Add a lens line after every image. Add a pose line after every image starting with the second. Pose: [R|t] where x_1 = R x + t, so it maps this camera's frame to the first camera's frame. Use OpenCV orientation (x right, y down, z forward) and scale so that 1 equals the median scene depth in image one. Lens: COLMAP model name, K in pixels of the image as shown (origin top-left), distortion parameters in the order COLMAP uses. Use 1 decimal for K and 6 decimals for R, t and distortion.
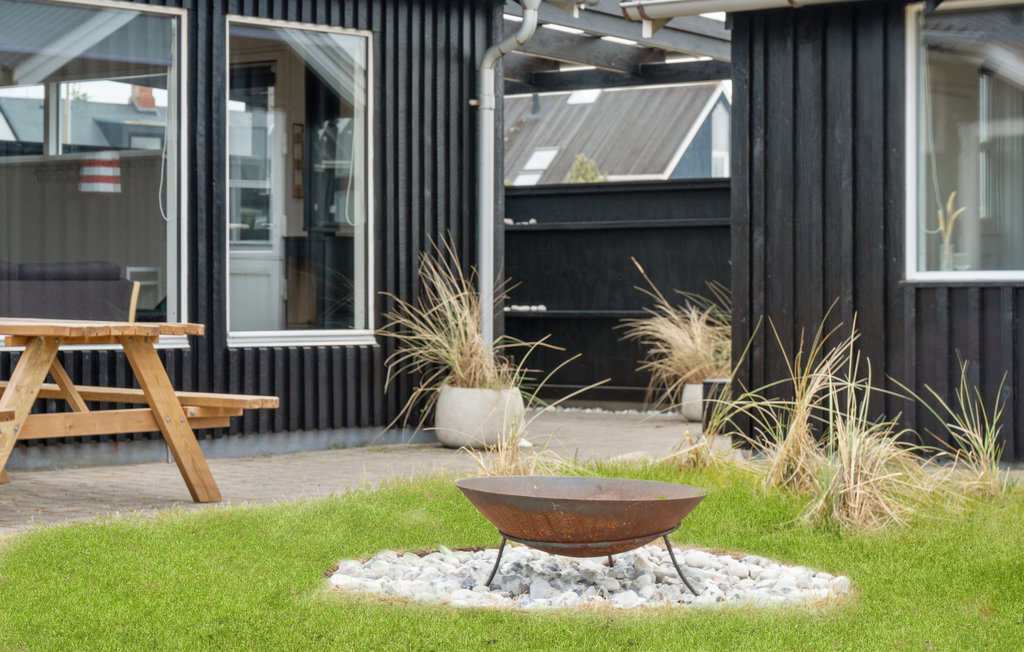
lens RADIAL K [[2448.6, 0, 512.9], [0, 2448.6, 324.9], [0, 0, 1]] dist [-0.002784, 0.000000]
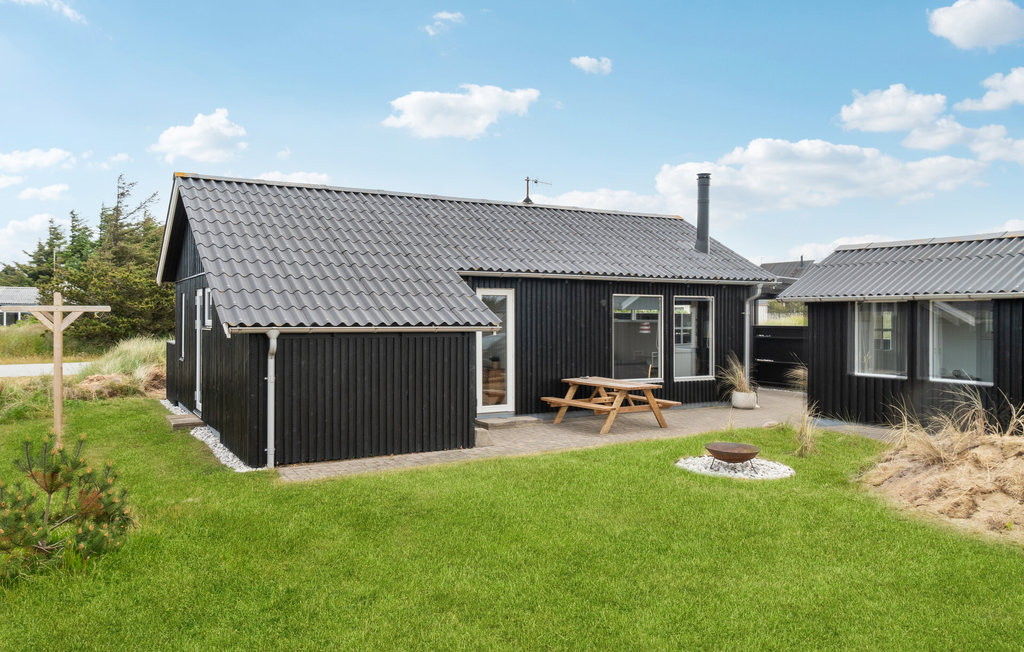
lens RADIAL K [[771.8, 0, 510.9], [0, 771.8, 322.4], [0, 0, 1]] dist [0.012558, 0.002492]
pose [[0.935788, -0.003899, -0.352542, 0.070139], [0.001607, 0.999976, -0.006794, -0.072985], [0.352560, 0.005792, 0.935771, -0.225484]]
